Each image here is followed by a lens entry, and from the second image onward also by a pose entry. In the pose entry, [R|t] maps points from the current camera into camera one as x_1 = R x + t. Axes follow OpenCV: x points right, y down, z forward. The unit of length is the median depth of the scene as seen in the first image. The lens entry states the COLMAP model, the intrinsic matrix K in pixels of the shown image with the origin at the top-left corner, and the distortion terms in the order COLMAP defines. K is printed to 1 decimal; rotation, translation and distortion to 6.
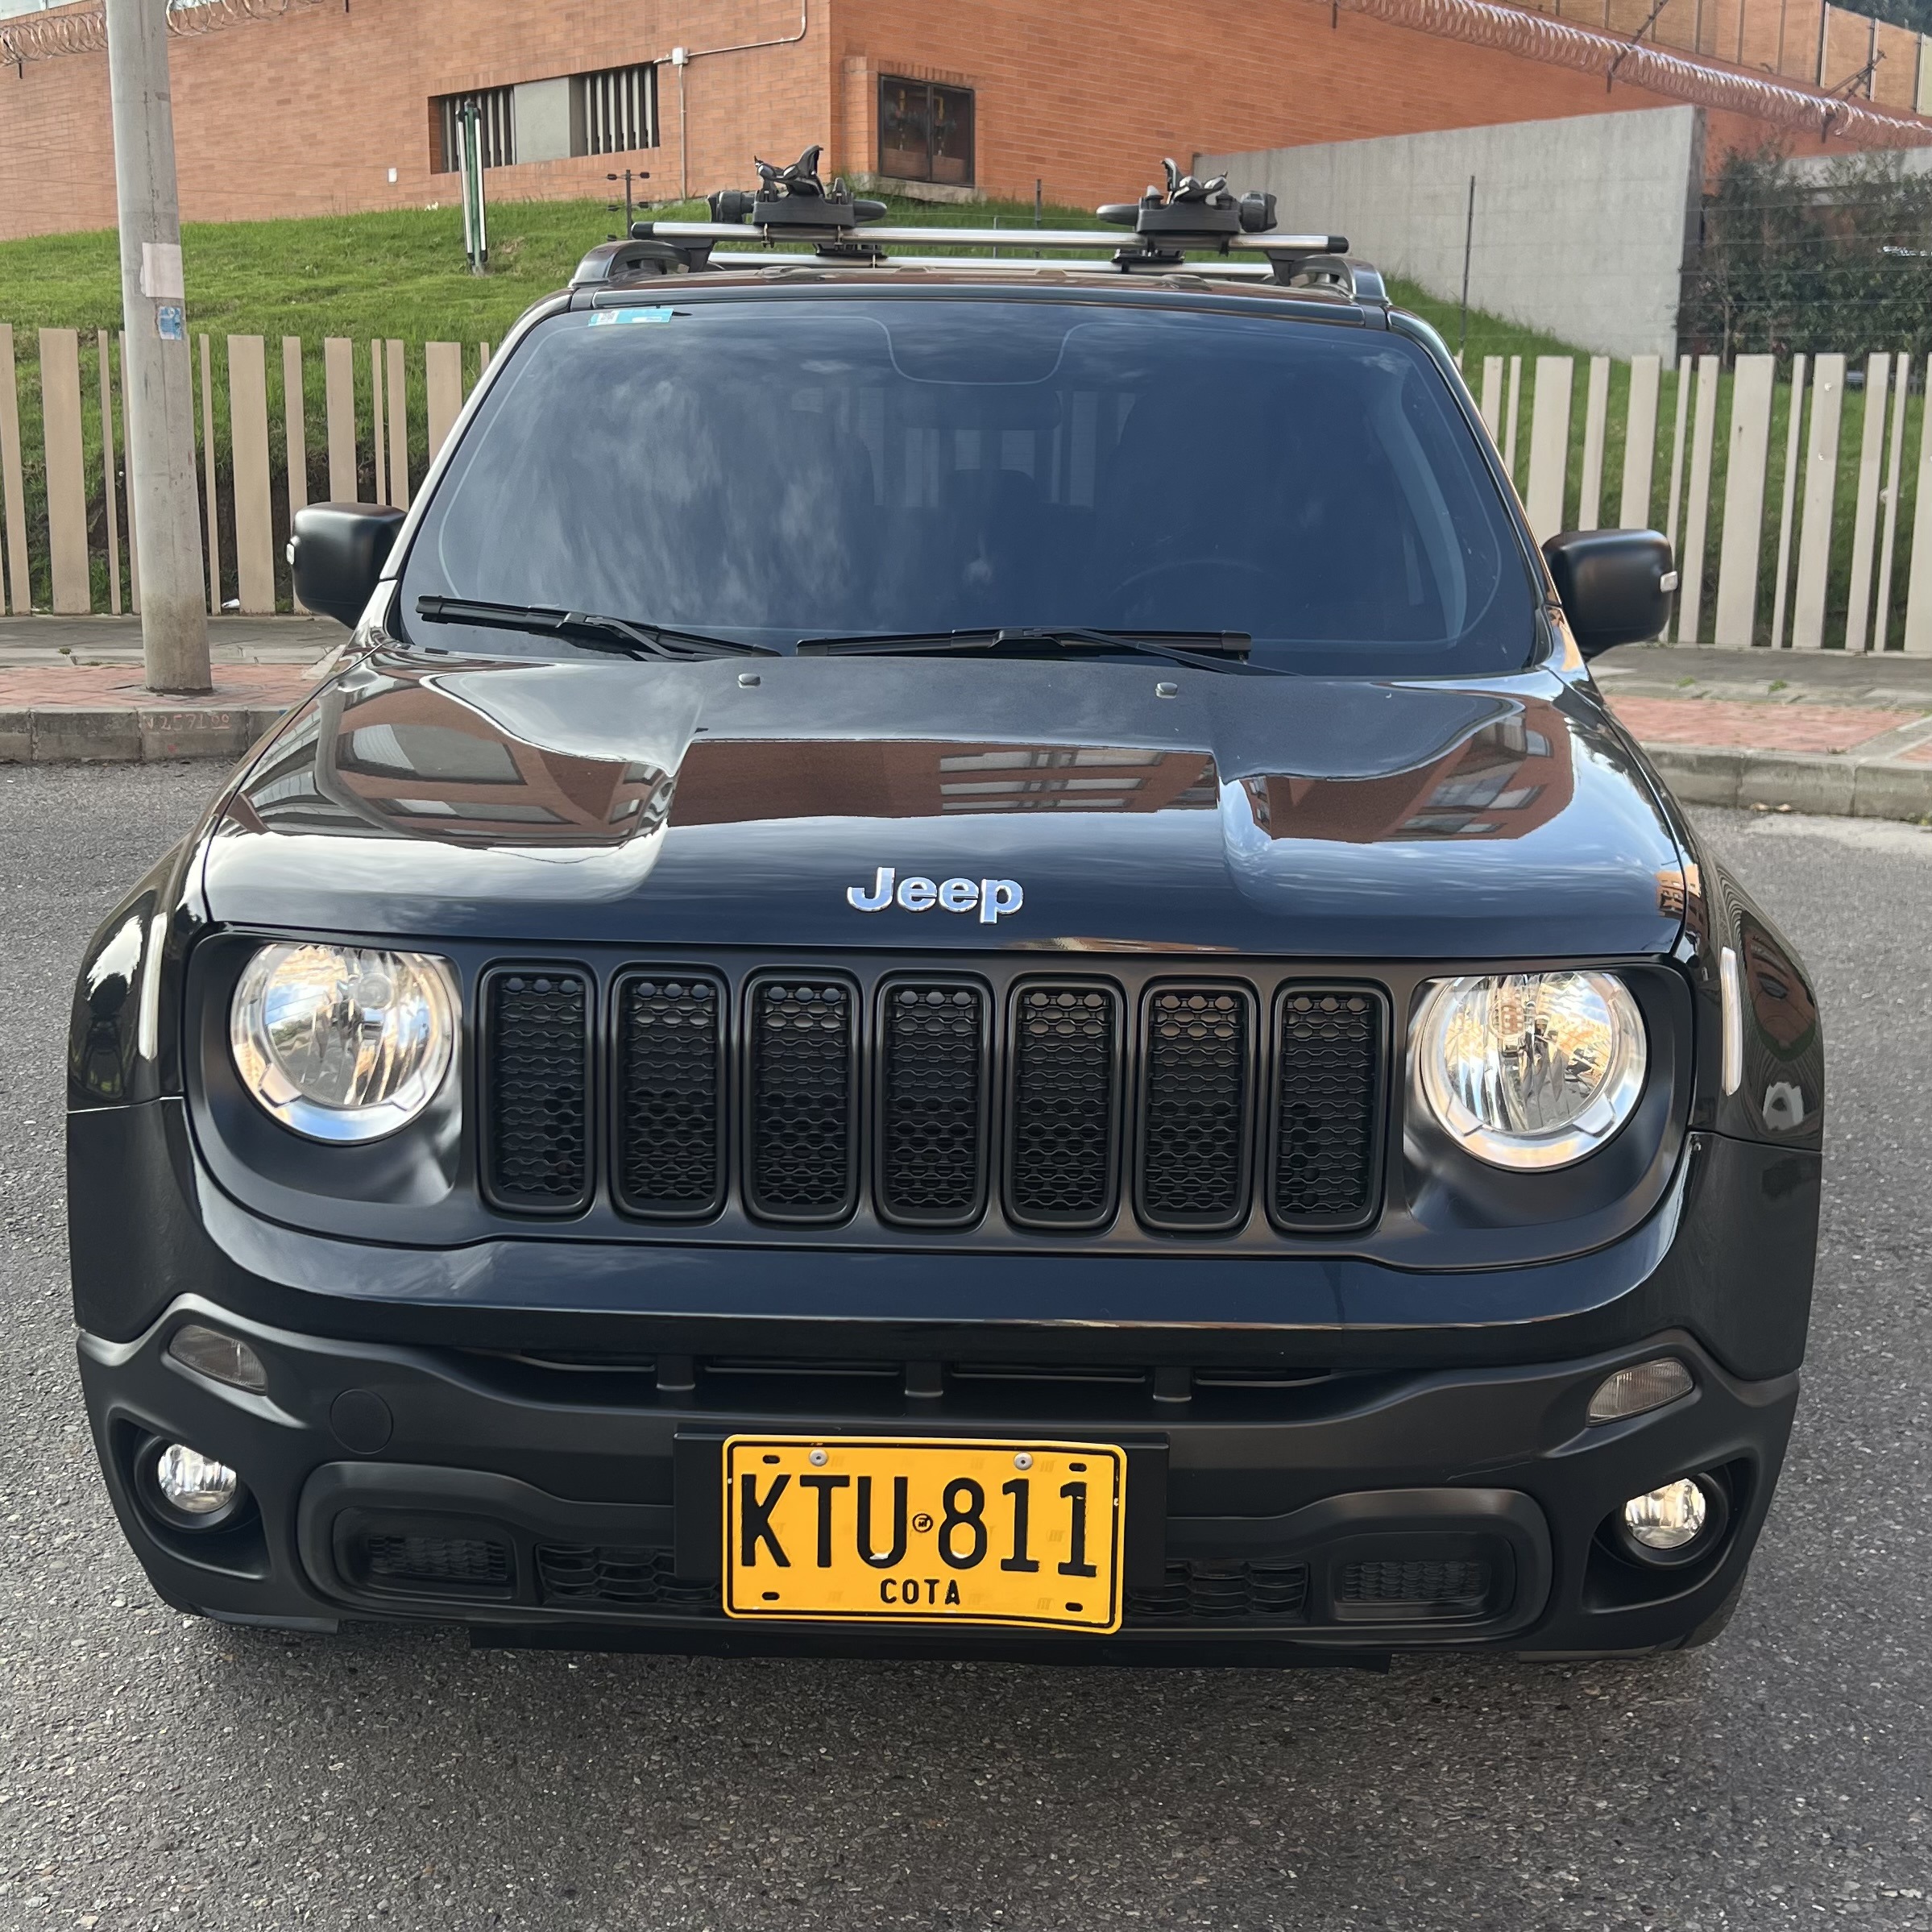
lens RADIAL K [[2498.7, 0, 908.2], [0, 2498.7, 845.2], [0, 0, 1]] dist [-0.019793, 0.010010]
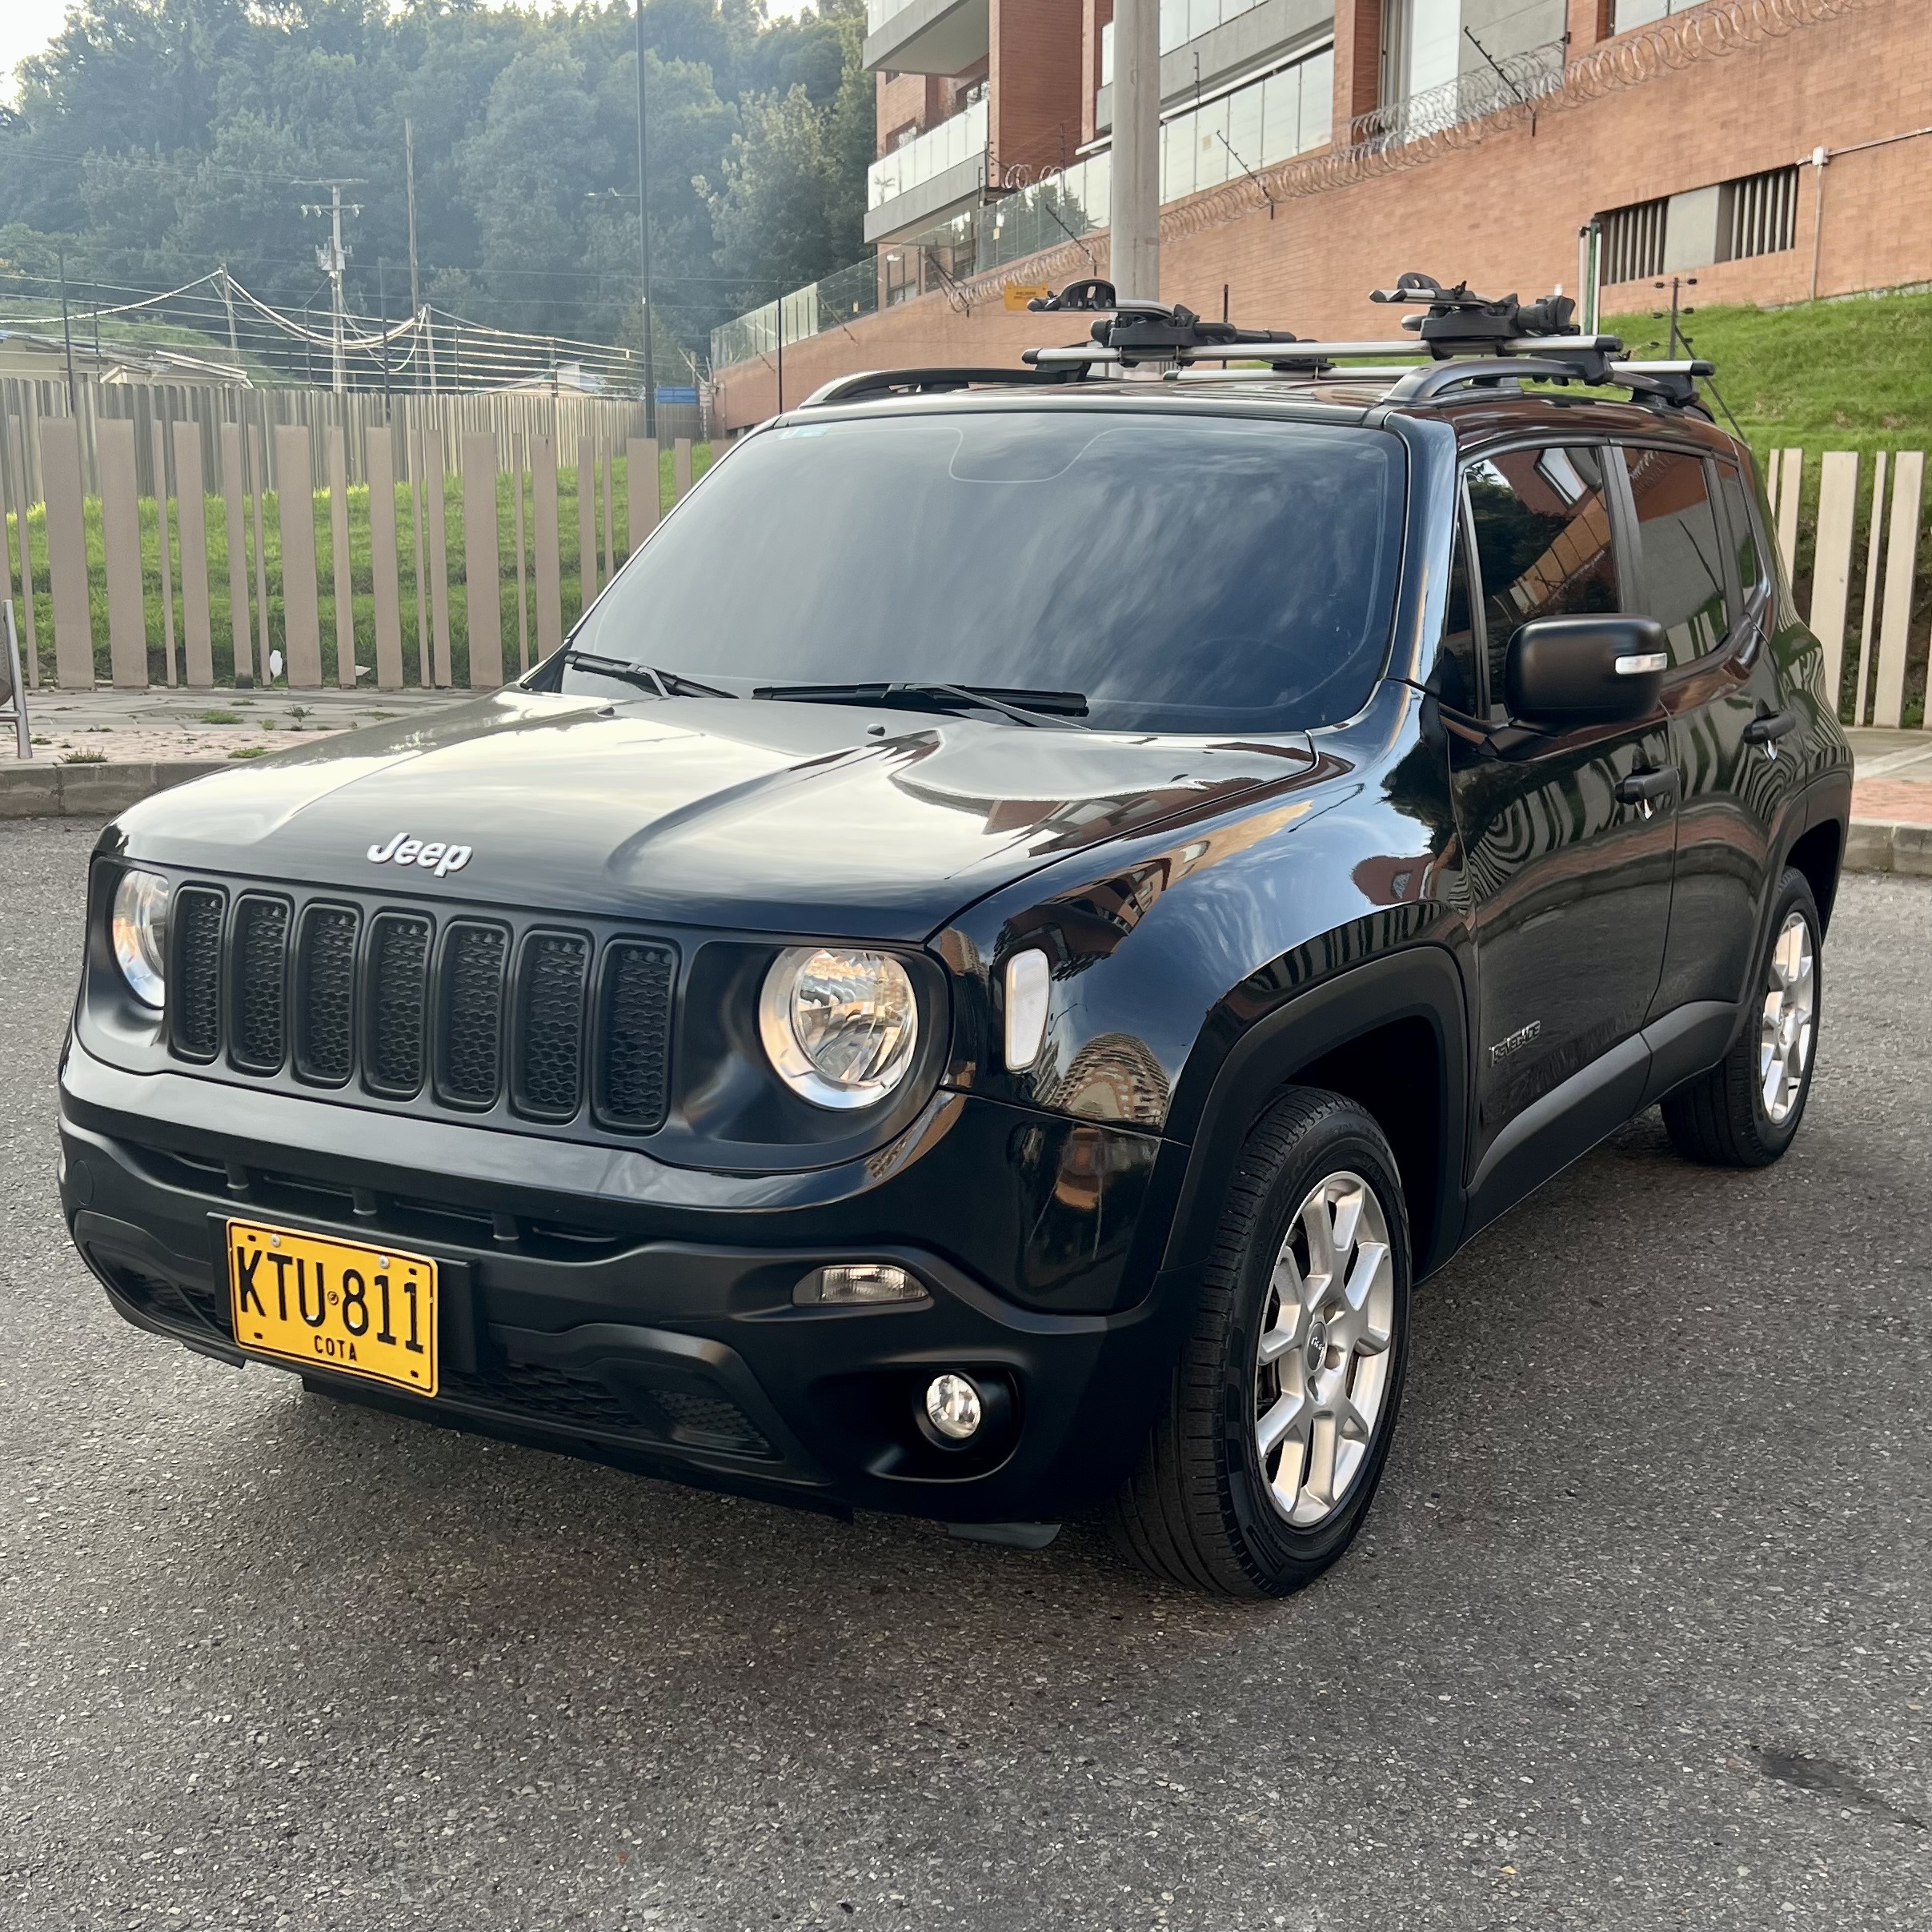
lens RADIAL K [[2370.1, 0, 922.2], [0, 2370.1, 963.9], [0, 0, 1]] dist [-0.007631, -0.005347]
pose [[0.879303, 0.073562, -0.470547, 0.906857], [-0.067323, 0.997277, 0.030103, 0.021544], [0.471480, 0.005209, 0.881861, -0.020124]]
